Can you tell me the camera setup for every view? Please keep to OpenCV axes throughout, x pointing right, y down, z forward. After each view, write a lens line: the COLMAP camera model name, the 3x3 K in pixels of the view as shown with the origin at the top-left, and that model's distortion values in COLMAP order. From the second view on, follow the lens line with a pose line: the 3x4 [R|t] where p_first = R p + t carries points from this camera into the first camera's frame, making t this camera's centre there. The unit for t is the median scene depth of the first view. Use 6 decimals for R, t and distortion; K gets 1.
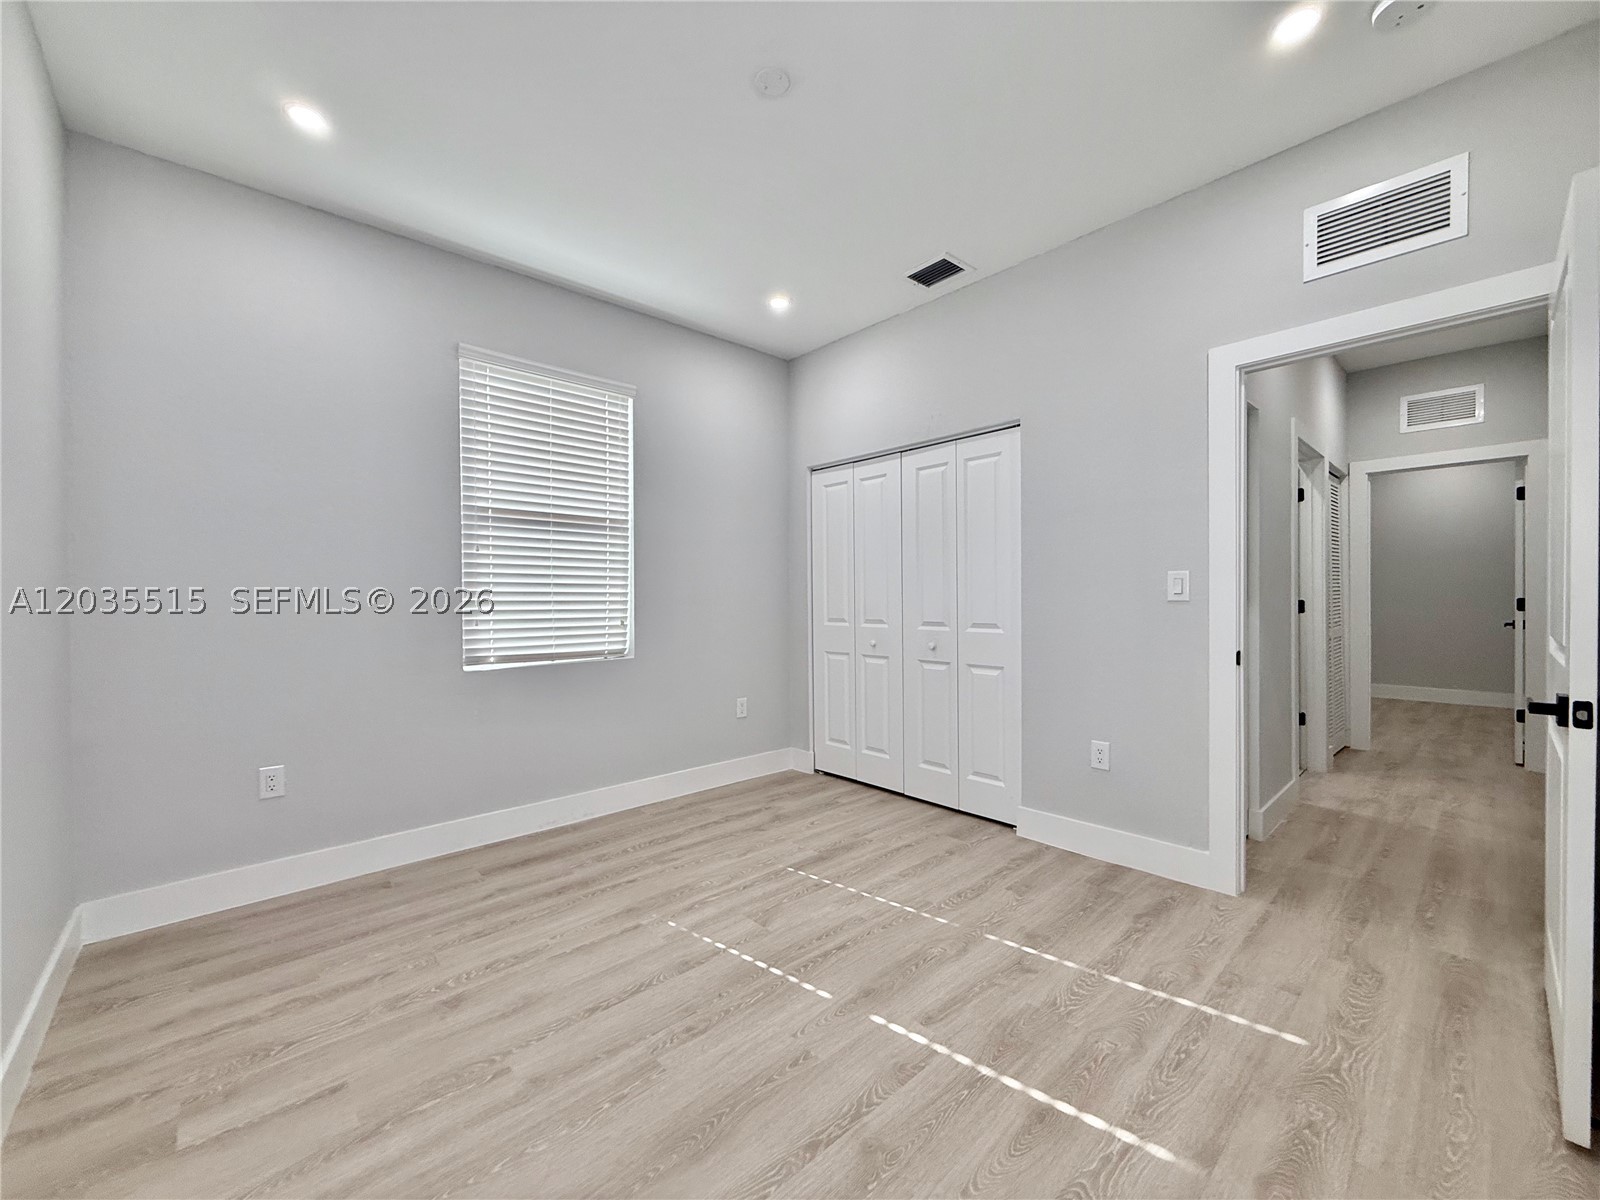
lens RADIAL K [[637.8, 0, 800.0], [0, 637.8, 600.0], [0, 0, 1]] dist [0.000589, 0.000004]
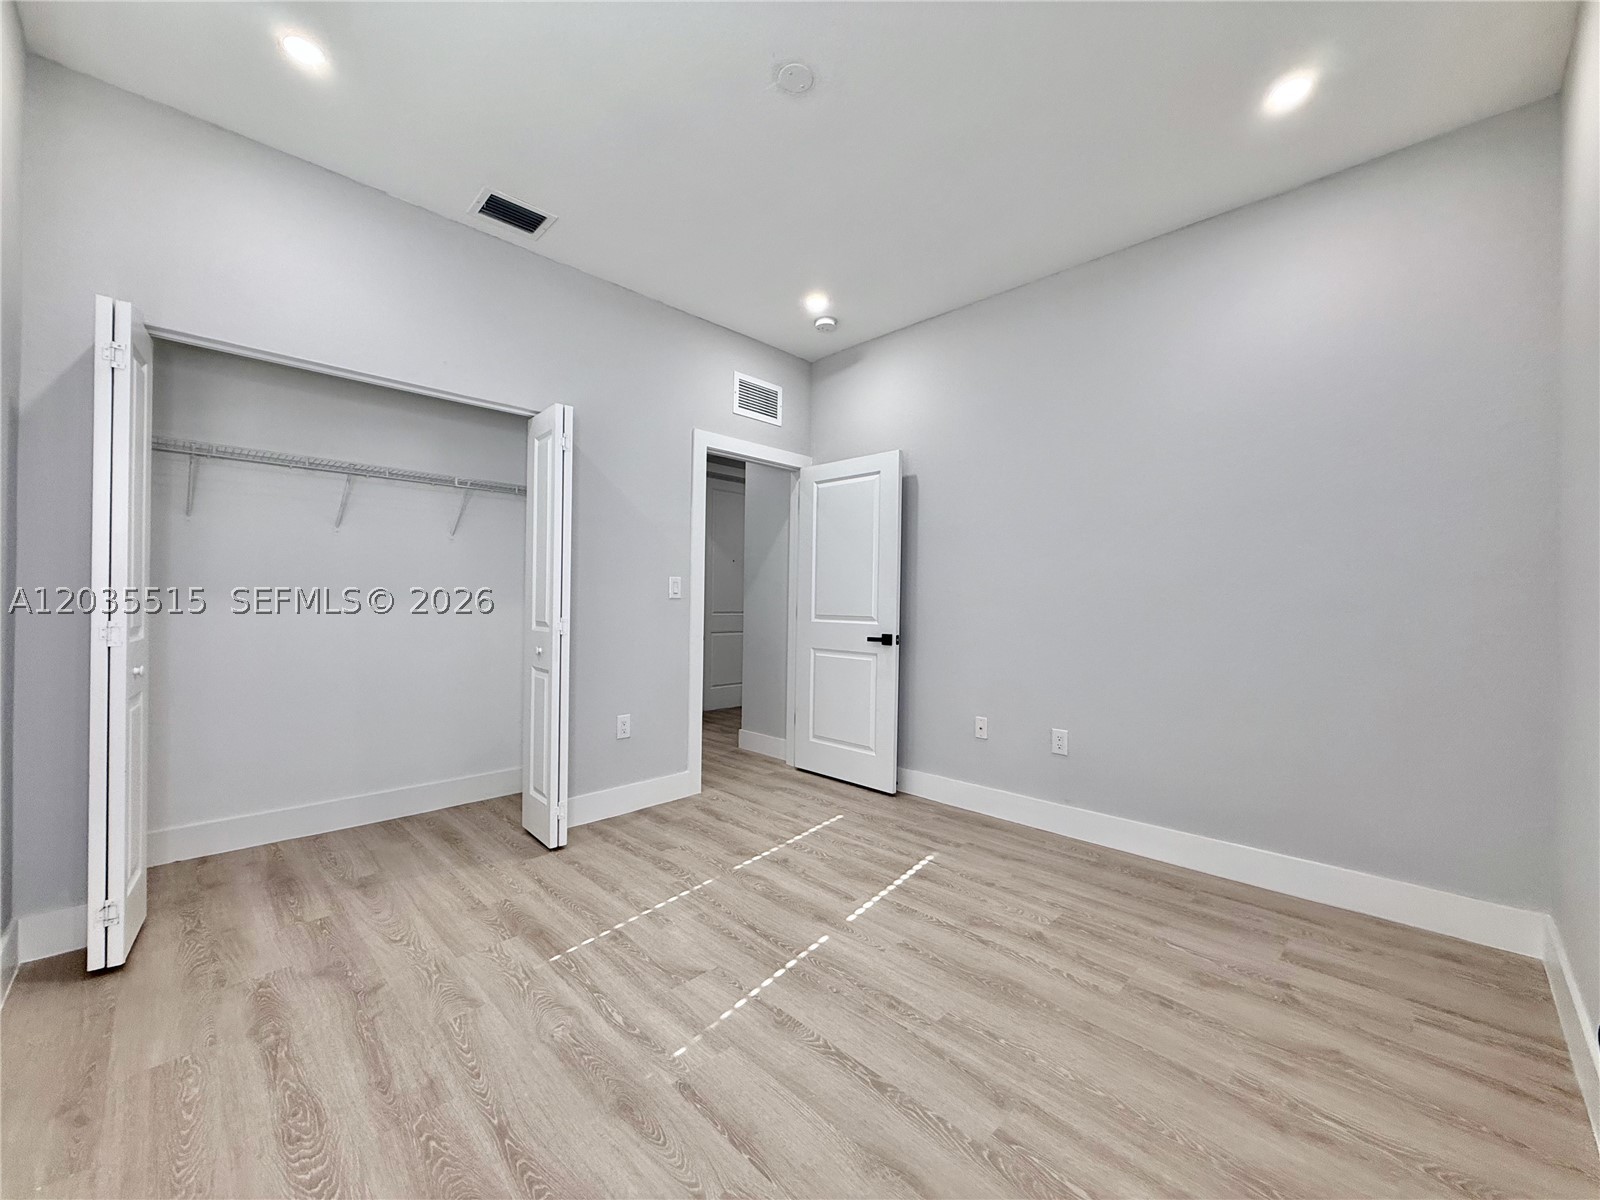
lens RADIAL K [[639.3, 0, 780.7], [0, 639.3, 601.0], [0, 0, 1]] dist [0.000123, -0.000196]
pose [[-0.032920, 0.009218, 0.999415, -0.854294], [-0.006587, 0.999934, -0.009440, 0.019031], [-0.999436, -0.006894, -0.032857, 0.861092]]
